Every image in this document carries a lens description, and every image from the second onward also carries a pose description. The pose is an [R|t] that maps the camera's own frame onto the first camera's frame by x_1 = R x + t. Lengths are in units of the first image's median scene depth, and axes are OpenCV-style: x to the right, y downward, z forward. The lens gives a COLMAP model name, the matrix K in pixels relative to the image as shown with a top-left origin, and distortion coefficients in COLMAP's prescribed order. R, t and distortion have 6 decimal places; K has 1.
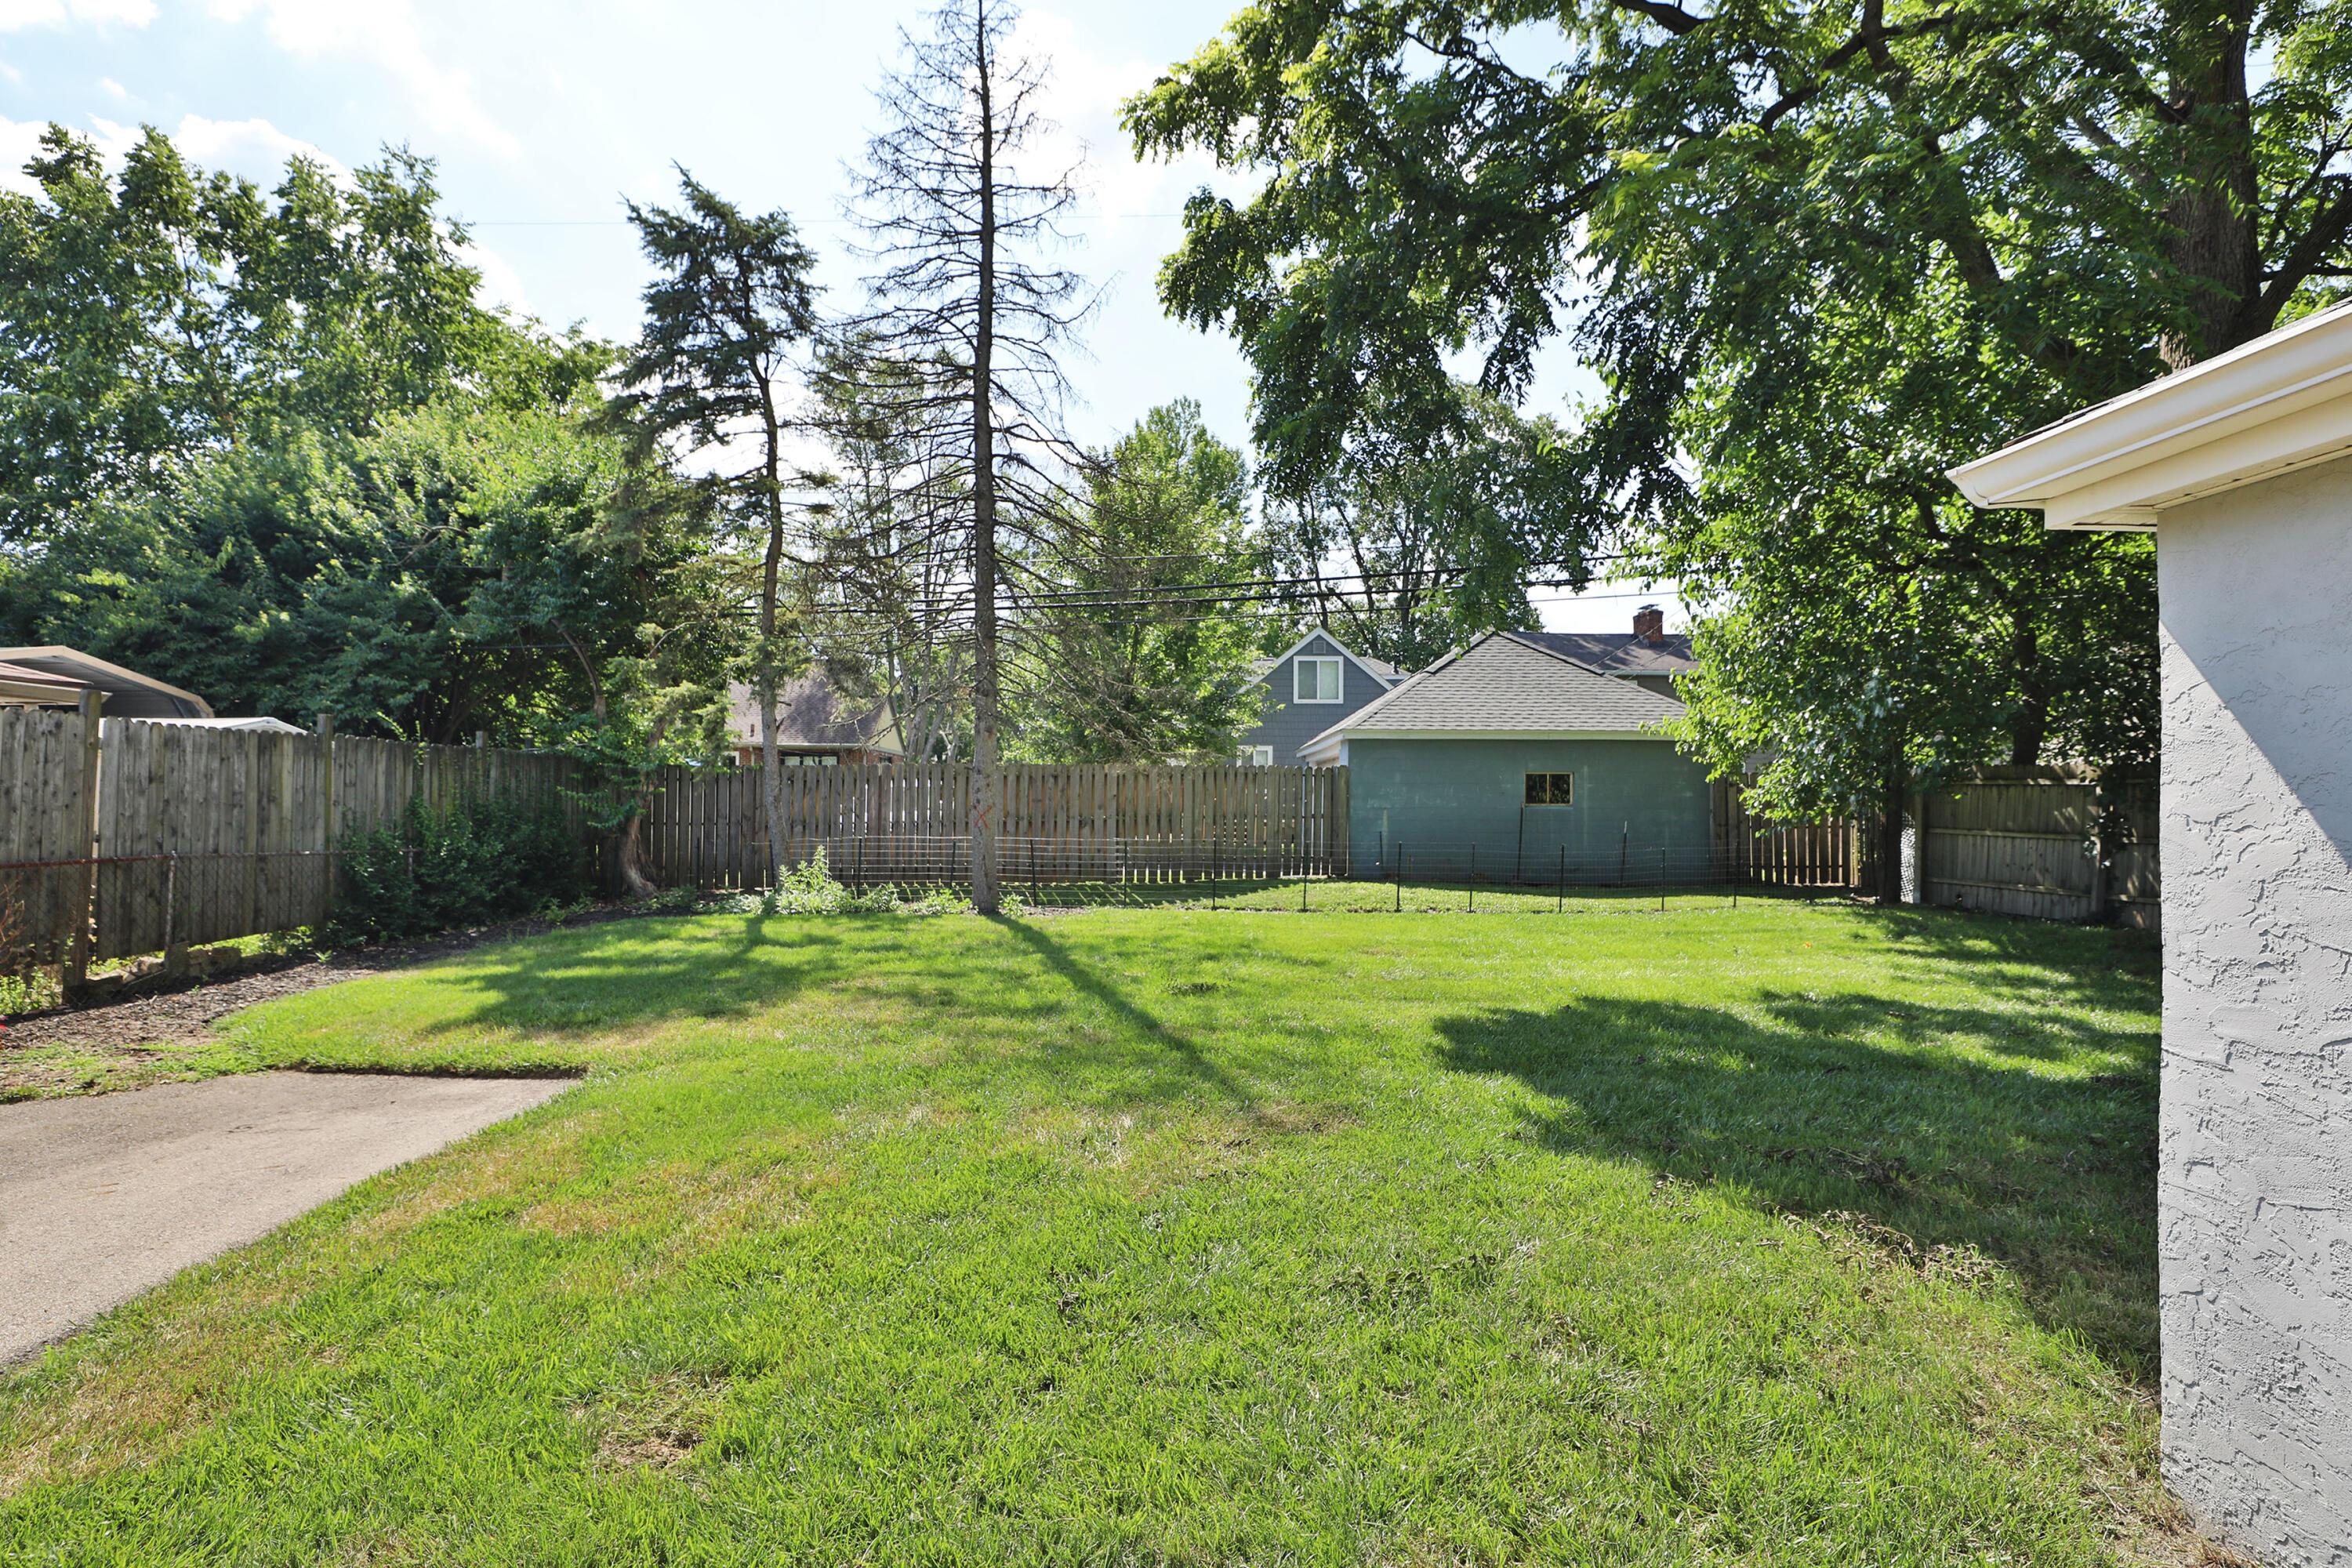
lens RADIAL K [[1082.7, 0, 1176.0], [0, 1082.7, 784.0], [0, 0, 1]] dist [-0.003637, 0.000517]
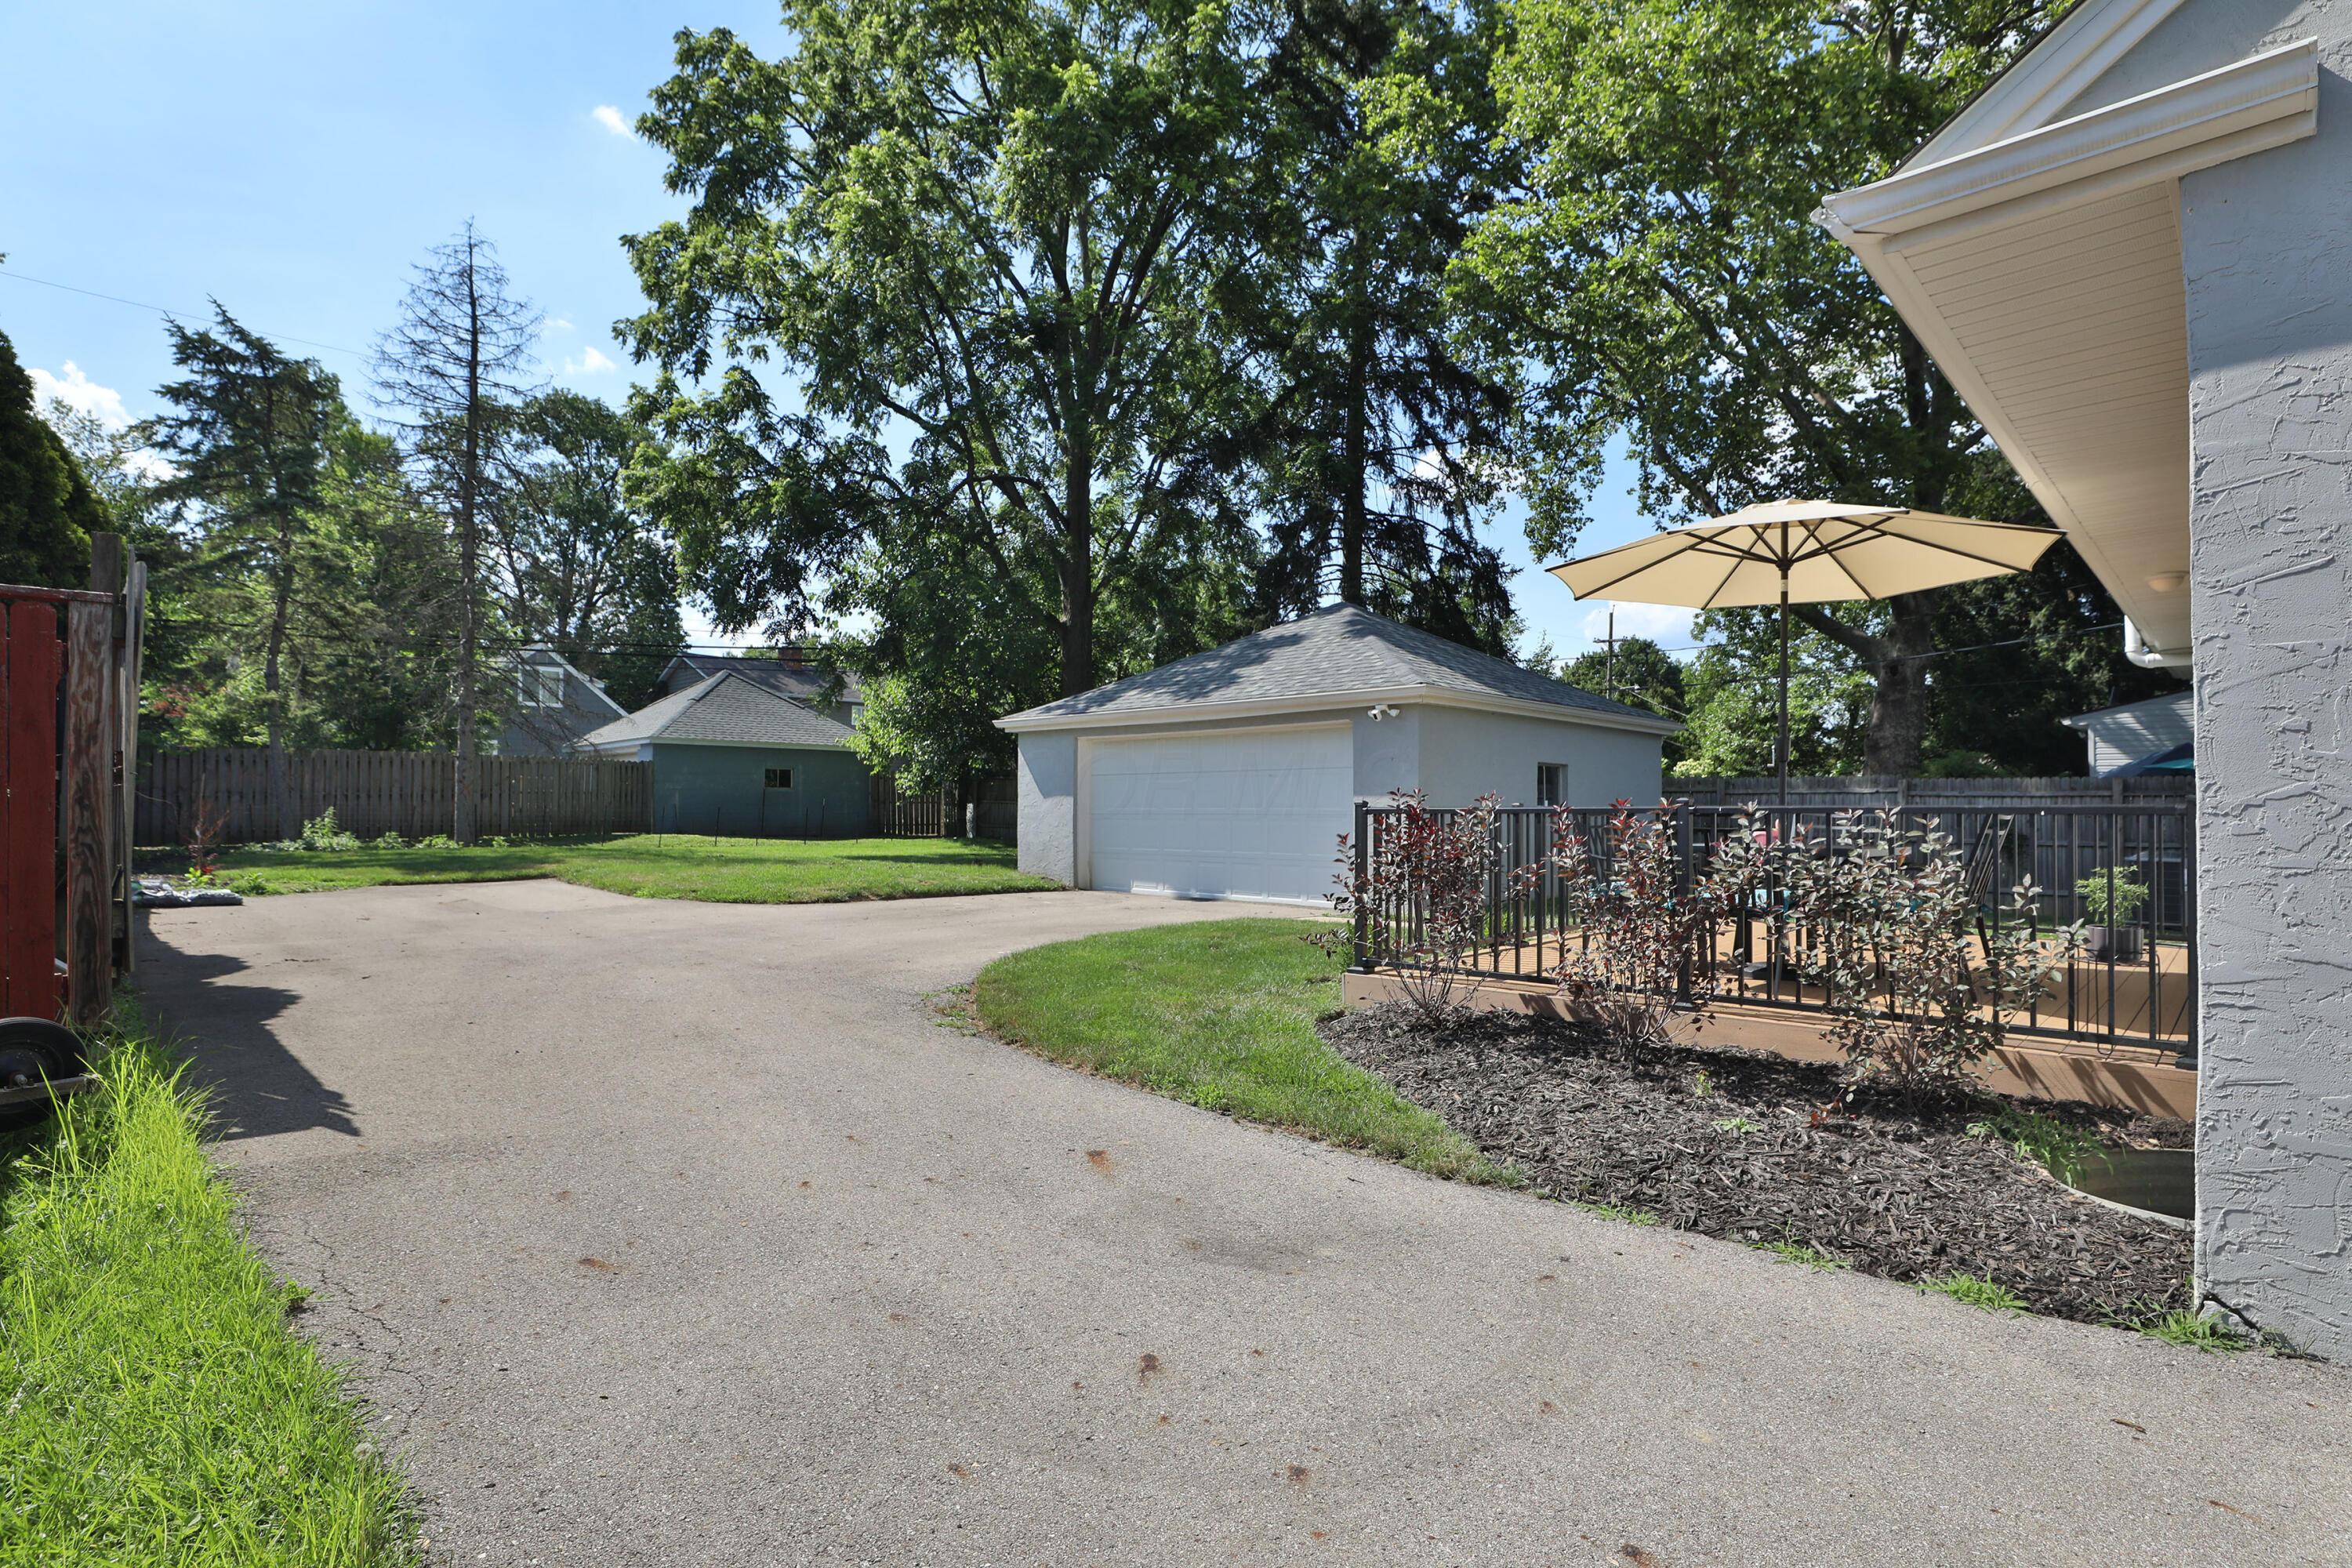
lens RADIAL K [[1082.7, 0, 1176.0], [0, 1082.7, 784.0], [0, 0, 1]] dist [-0.003637, 0.000517]
pose [[0.696047, 0.011639, 0.717901, -0.577872], [-0.010238, 0.999928, -0.006285, 0.023626], [-0.717923, -0.002975, 0.696116, -0.777614]]
